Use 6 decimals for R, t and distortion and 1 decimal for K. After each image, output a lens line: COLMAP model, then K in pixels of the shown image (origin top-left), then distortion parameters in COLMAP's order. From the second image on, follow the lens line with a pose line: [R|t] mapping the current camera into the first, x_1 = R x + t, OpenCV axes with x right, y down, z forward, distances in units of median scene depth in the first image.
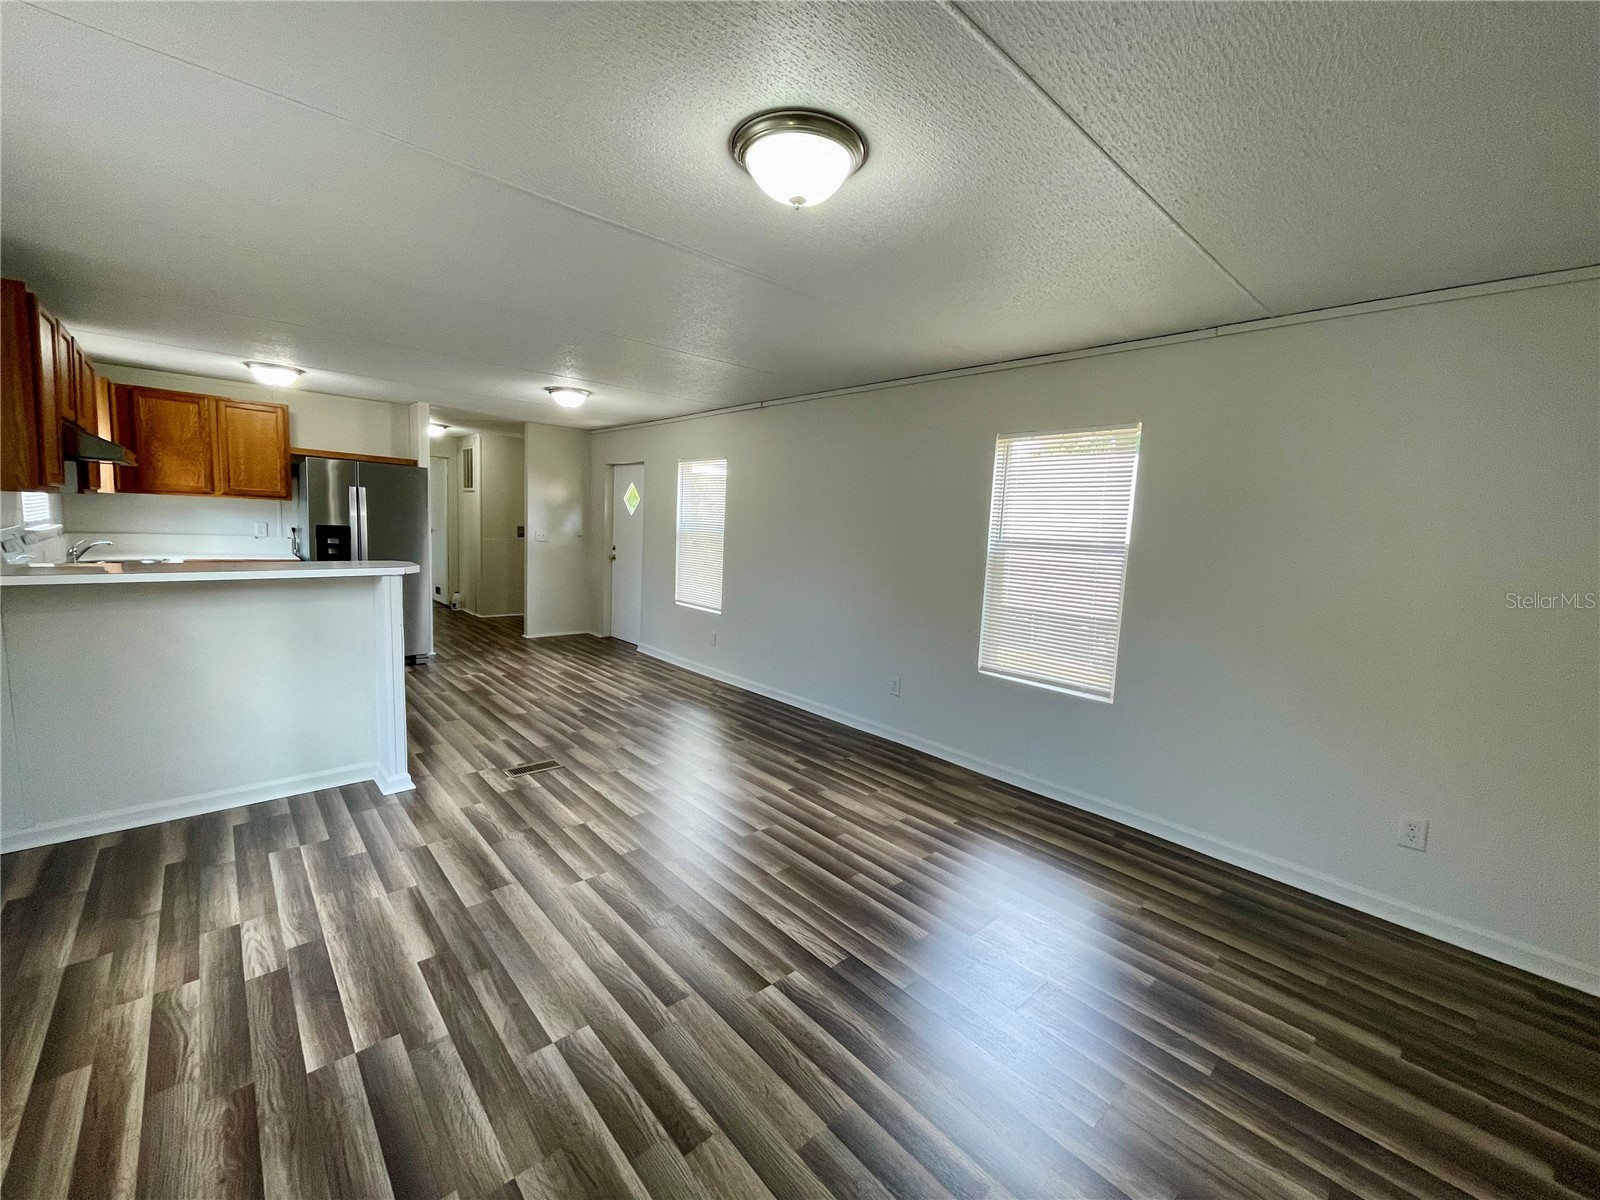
lens RADIAL K [[653.1, 0, 797.0], [0, 653.1, 596.4], [0, 0, 1]] dist [-0.001018, -0.000072]
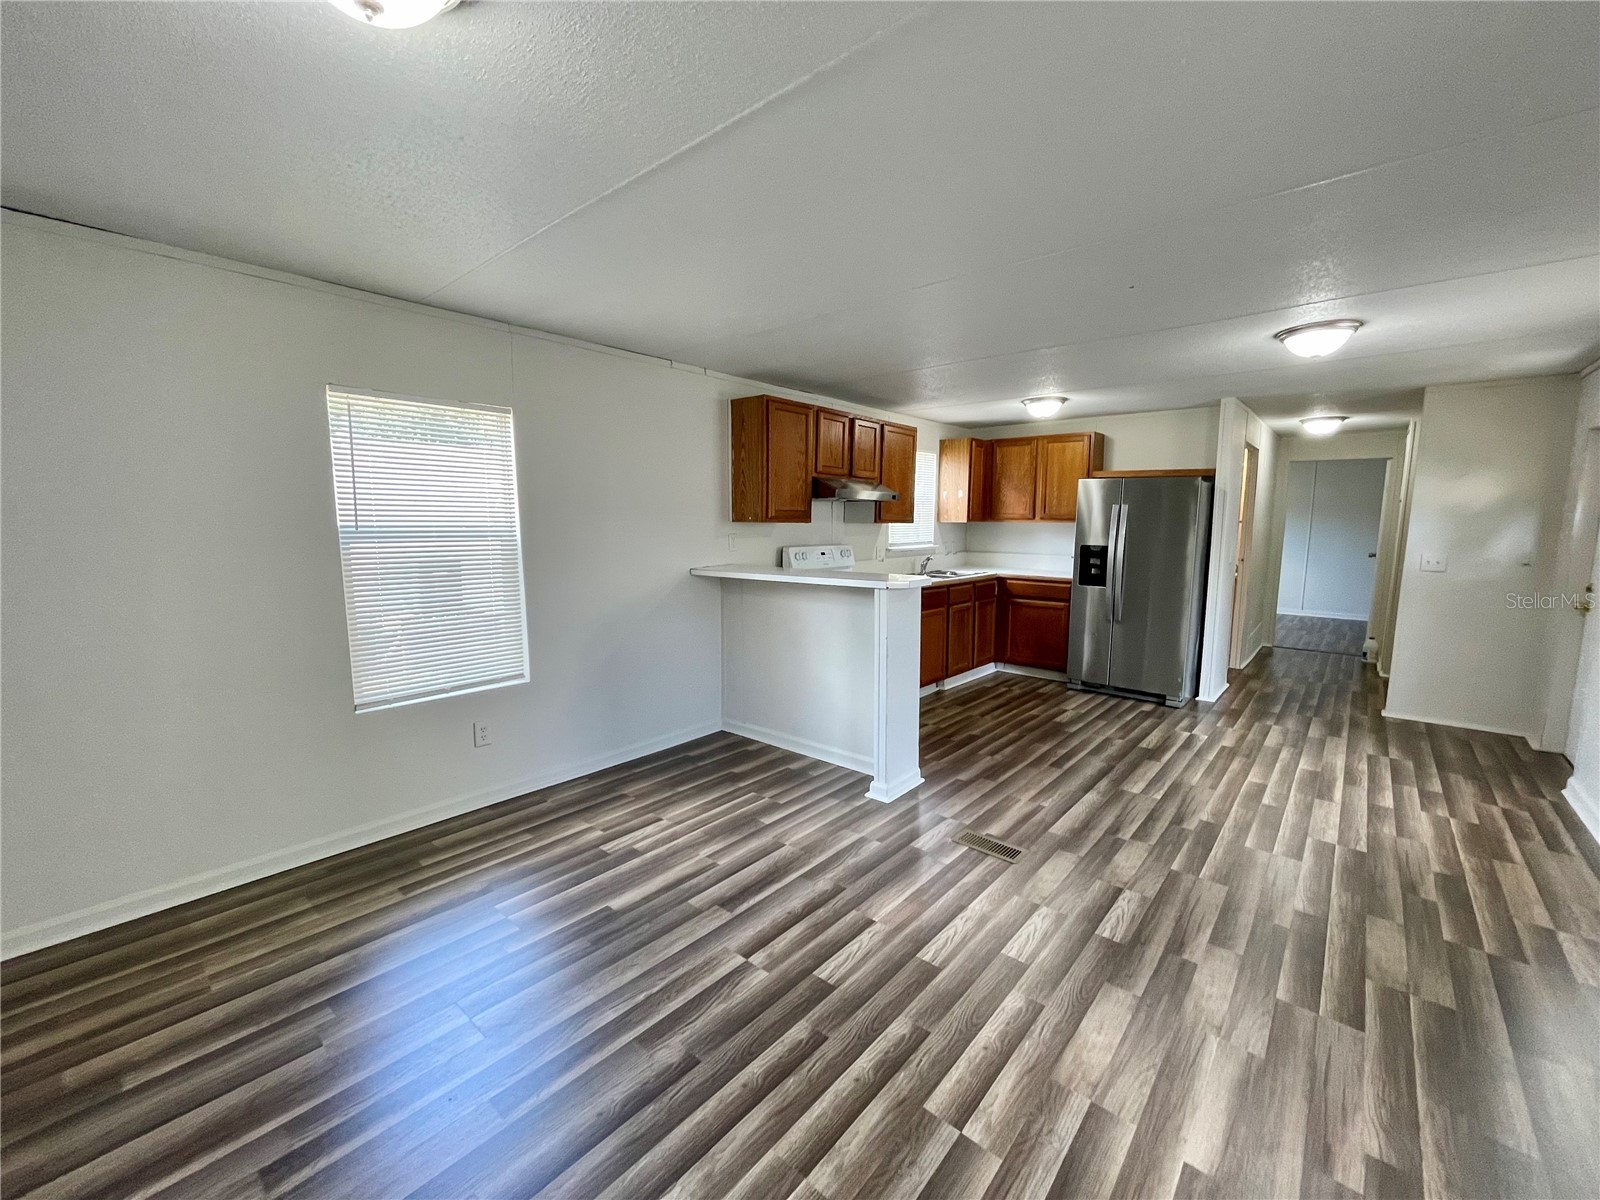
lens RADIAL K [[653.1, 0, 797.0], [0, 653.1, 596.4], [0, 0, 1]] dist [-0.001018, -0.000072]
pose [[0.117697, 0.070377, -0.990553, 0.287487], [-0.112981, 0.991958, 0.057053, -0.047554], [0.986602, 0.105199, 0.124702, 0.558474]]
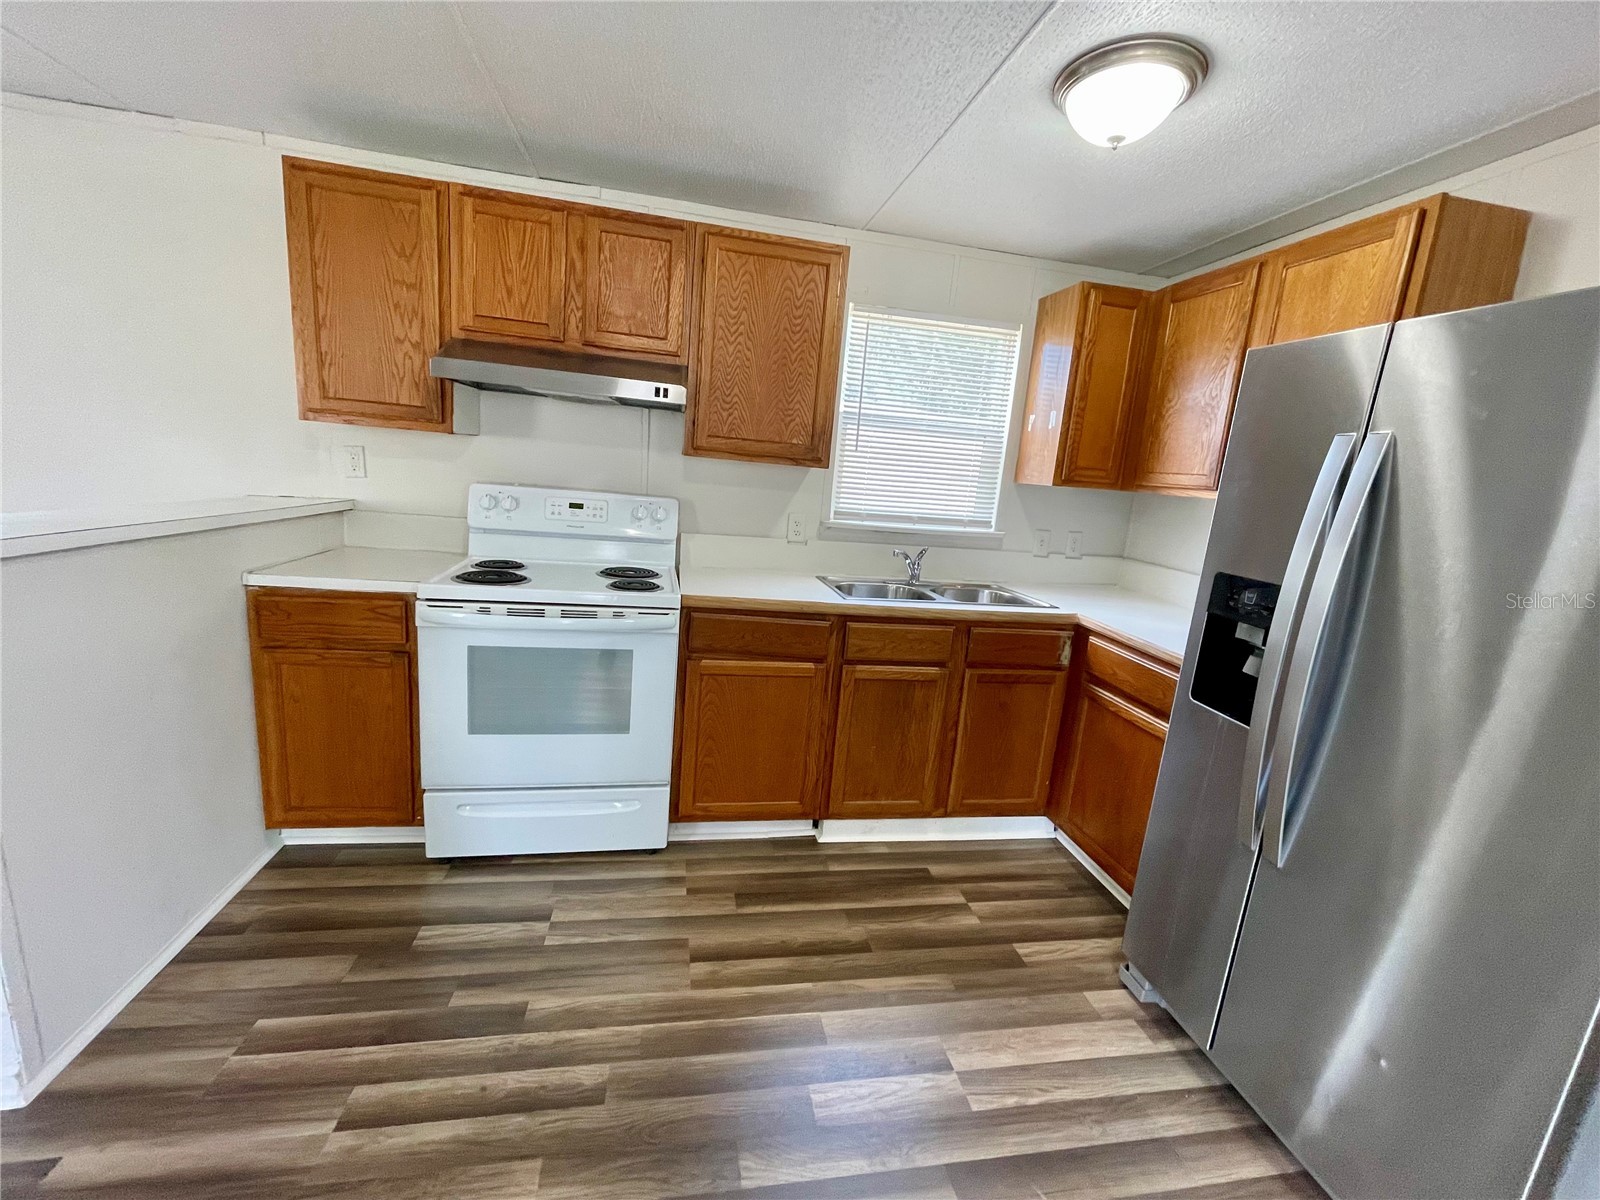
lens RADIAL K [[653.1, 0, 797.0], [0, 653.1, 596.4], [0, 0, 1]] dist [-0.001018, -0.000072]
pose [[-0.516408, 0.076908, -0.852882, -0.464572], [-0.205847, 0.955608, 0.210809, -0.154189], [0.831234, 0.284427, -0.477652, 1.239984]]
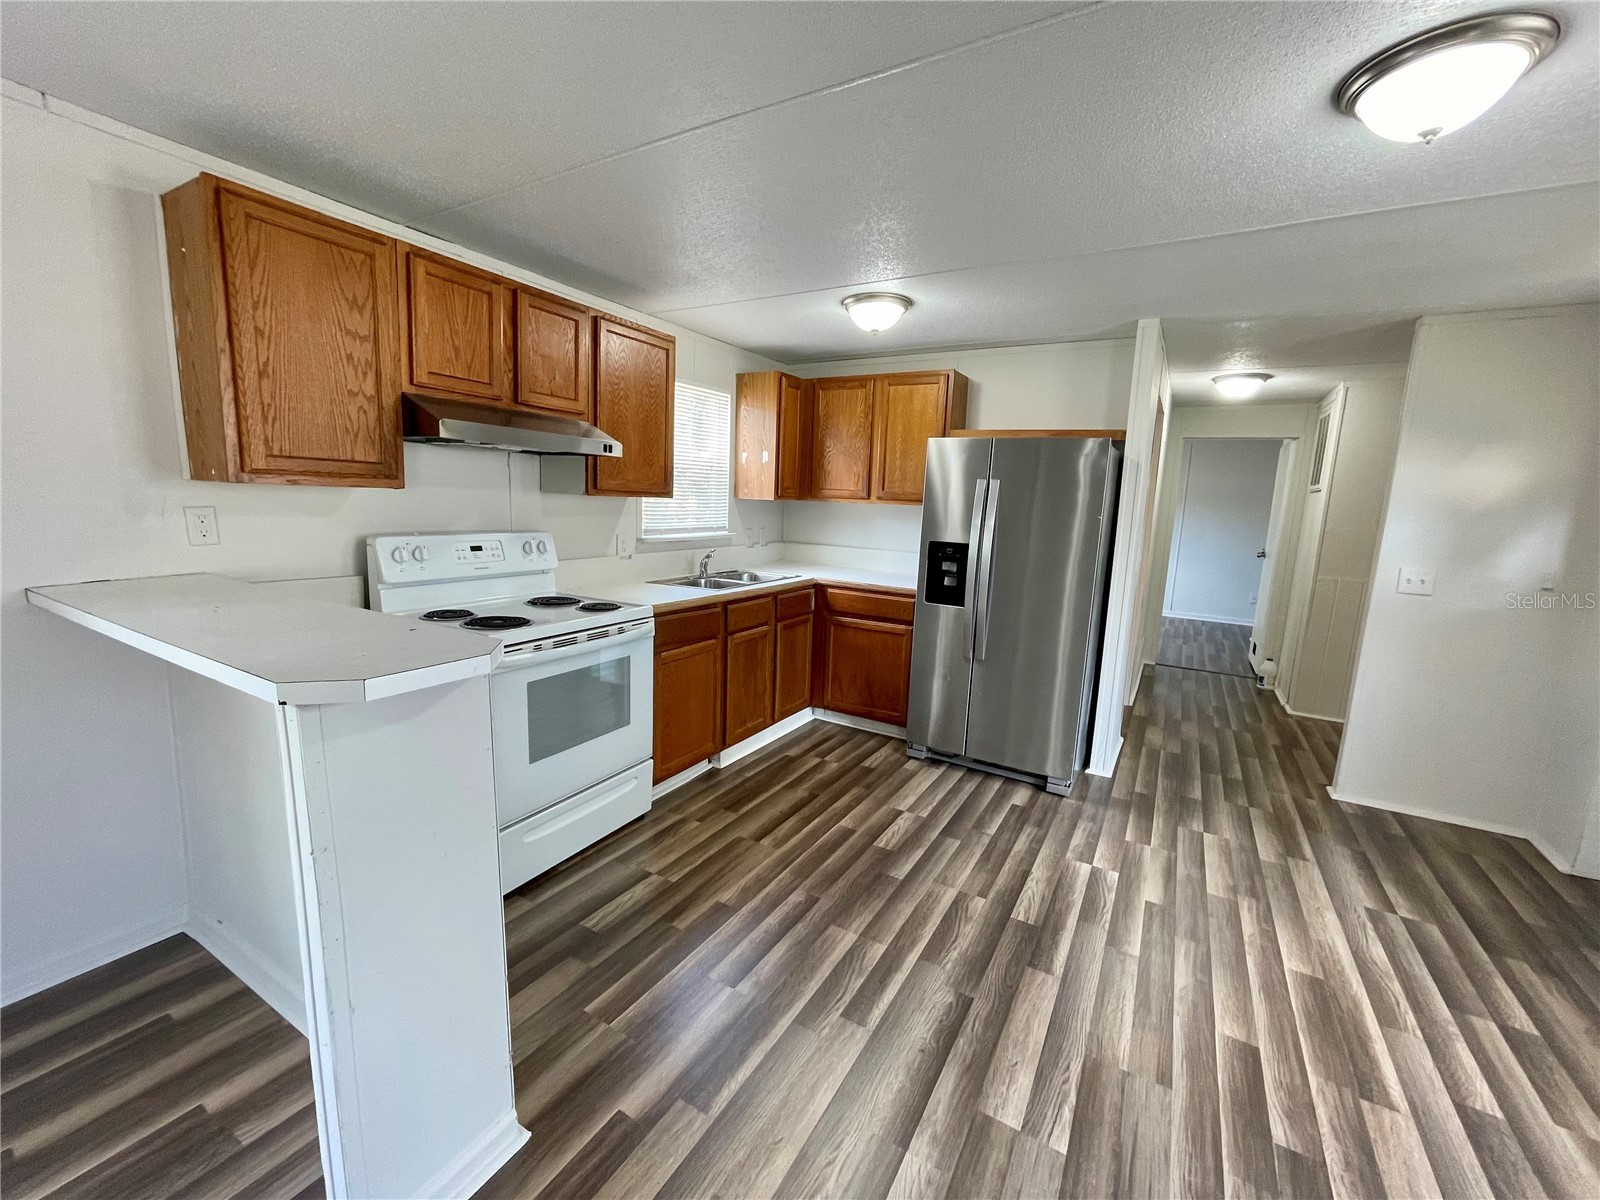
lens RADIAL K [[648.5, 0, 798.9], [0, 648.5, 595.0], [0, 0, 1]] dist [0.002315, -0.000110]
pose [[0.298435, 0.107525, -0.948354, -0.186568], [-0.134432, 0.988464, 0.069768, -0.104615], [0.944915, 0.106668, 0.309447, 0.853325]]
